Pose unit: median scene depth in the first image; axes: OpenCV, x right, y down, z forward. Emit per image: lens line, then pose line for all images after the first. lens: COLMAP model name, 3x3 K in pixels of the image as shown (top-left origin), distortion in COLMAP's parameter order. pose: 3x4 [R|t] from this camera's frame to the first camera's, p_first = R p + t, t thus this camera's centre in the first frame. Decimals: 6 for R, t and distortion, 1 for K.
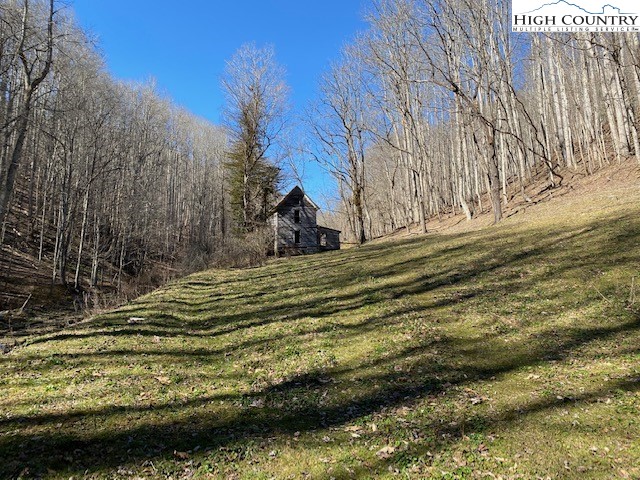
lens RADIAL K [[491.3, 0, 320.9], [0, 491.3, 239.1], [0, 0, 1]] dist [-0.006861, -0.004661]
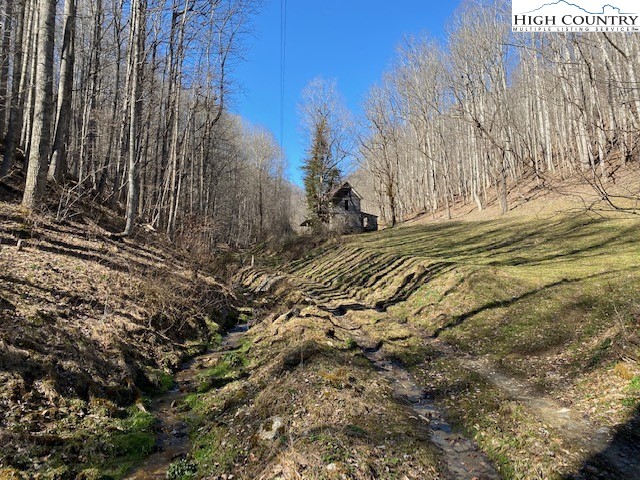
lens RADIAL K [[491.3, 0, 319.0], [0, 491.3, 240.5], [0, 0, 1]] dist [-0.006861, -0.004661]
pose [[0.999256, 0.001895, 0.038515, -0.181890], [-0.003647, 0.998959, 0.045469, -0.010696], [-0.038389, -0.045576, 0.998223, -0.338570]]
